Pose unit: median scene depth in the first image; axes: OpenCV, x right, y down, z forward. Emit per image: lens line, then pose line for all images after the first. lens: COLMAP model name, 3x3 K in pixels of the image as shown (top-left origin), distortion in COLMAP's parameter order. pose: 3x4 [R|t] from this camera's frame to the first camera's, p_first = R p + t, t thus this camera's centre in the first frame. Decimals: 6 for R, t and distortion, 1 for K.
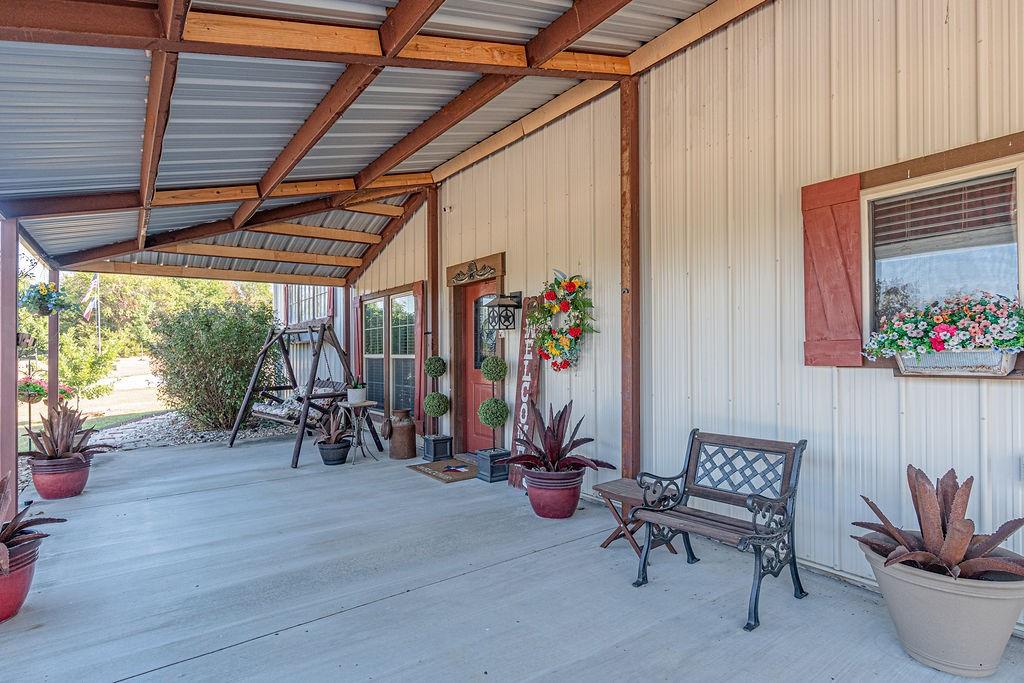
lens RADIAL K [[506.2, 0, 511.2], [0, 506.2, 354.5], [0, 0, 1]] dist [-0.039818, 0.000970]
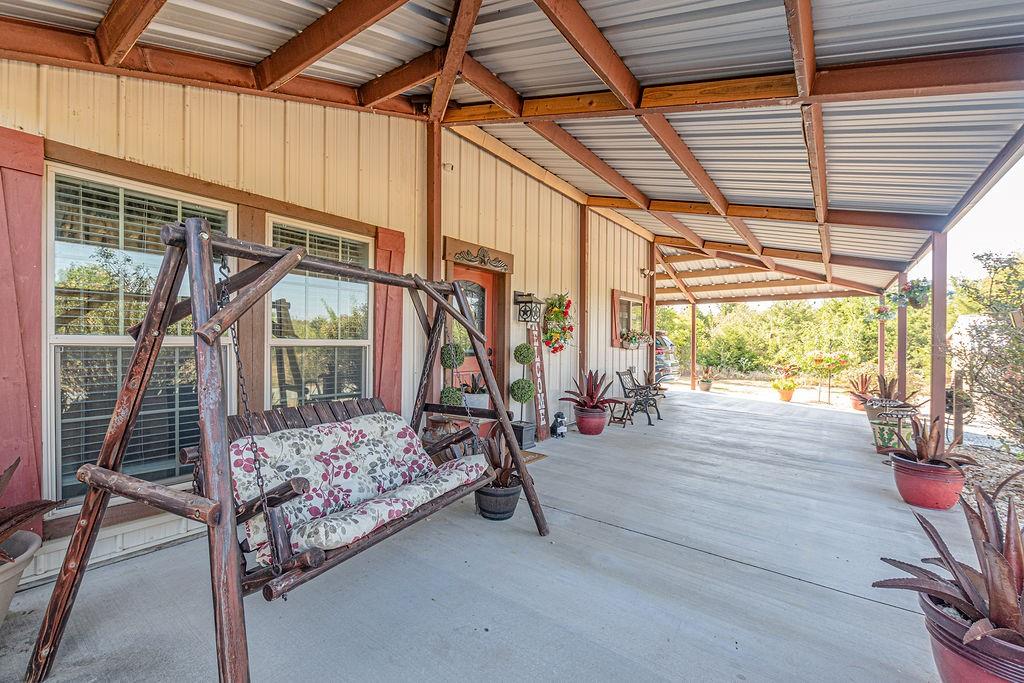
lens RADIAL K [[439.3, 0, 513.5], [0, 439.3, 328.2], [0, 0, 1]] dist [-0.000279, 0.000185]
pose [[-0.280810, 0.032360, 0.959218, -0.820169], [-0.012281, 0.999228, -0.037305, 0.005613], [-0.959685, -0.022255, -0.280195, 1.053212]]
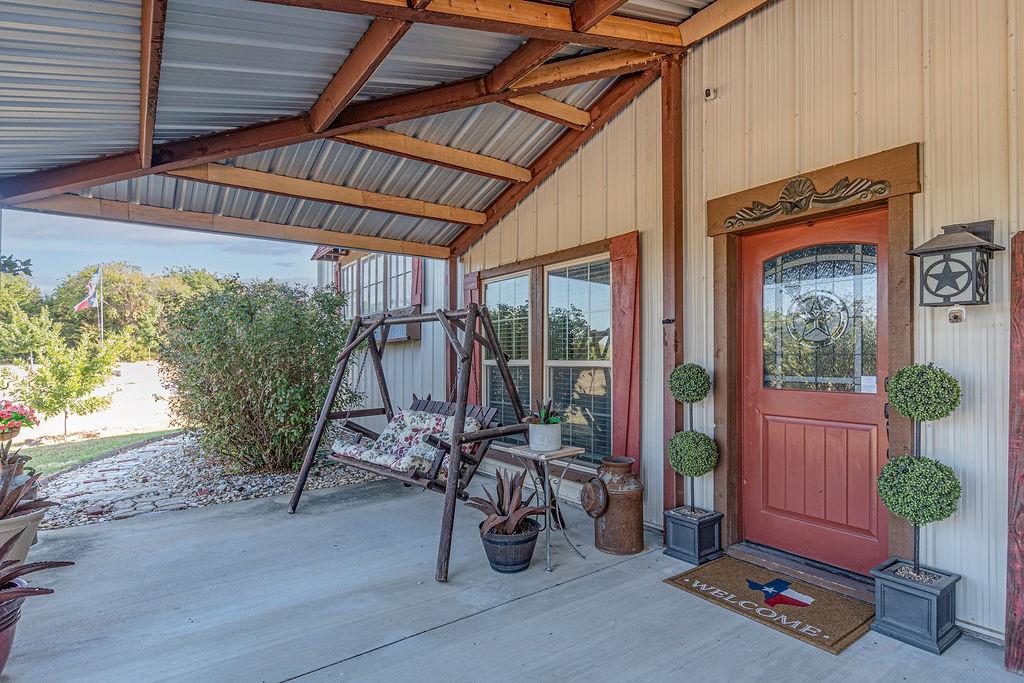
lens RADIAL K [[527.5, 0, 509.7], [0, 527.5, 357.7], [0, 0, 1]] dist [-0.008928, 0.000244]
pose [[0.999212, 0.003942, -0.039482, -0.304489], [-0.004113, 0.999983, -0.004245, 0.000169], [0.039465, 0.004404, 0.999211, 0.413522]]
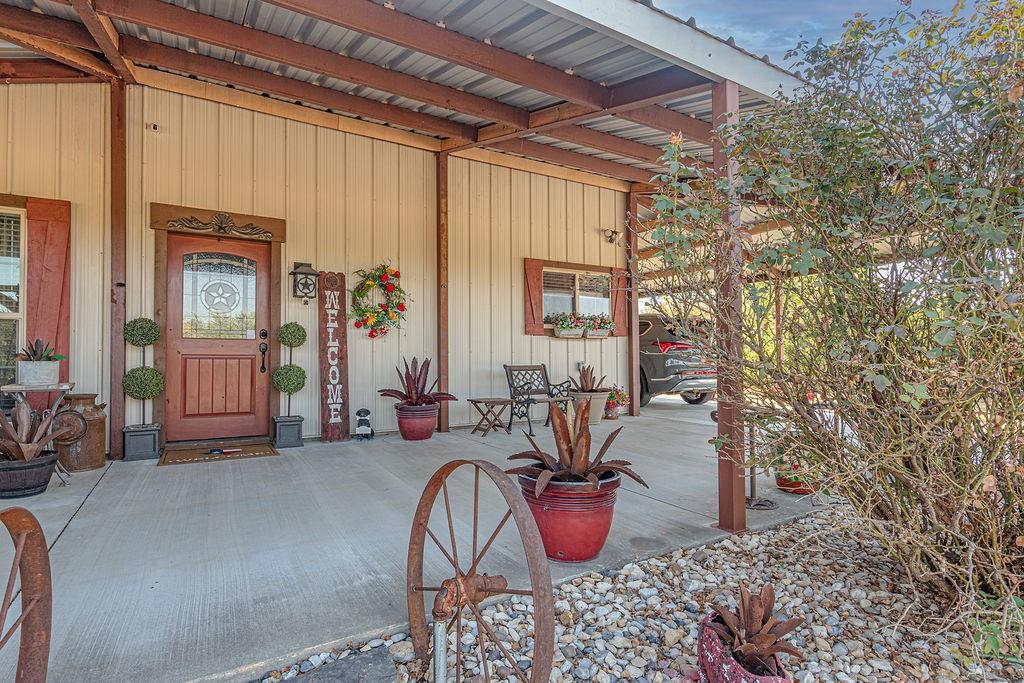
lens RADIAL K [[519.2, 0, 510.8], [0, 519.2, 337.9], [0, 0, 1]] dist [0.004463, 0.000284]
pose [[0.098389, 0.044474, 0.994154, -0.813040], [0.001356, 0.998994, -0.044824, 0.064789], [-0.995147, 0.005758, 0.098230, 0.373835]]
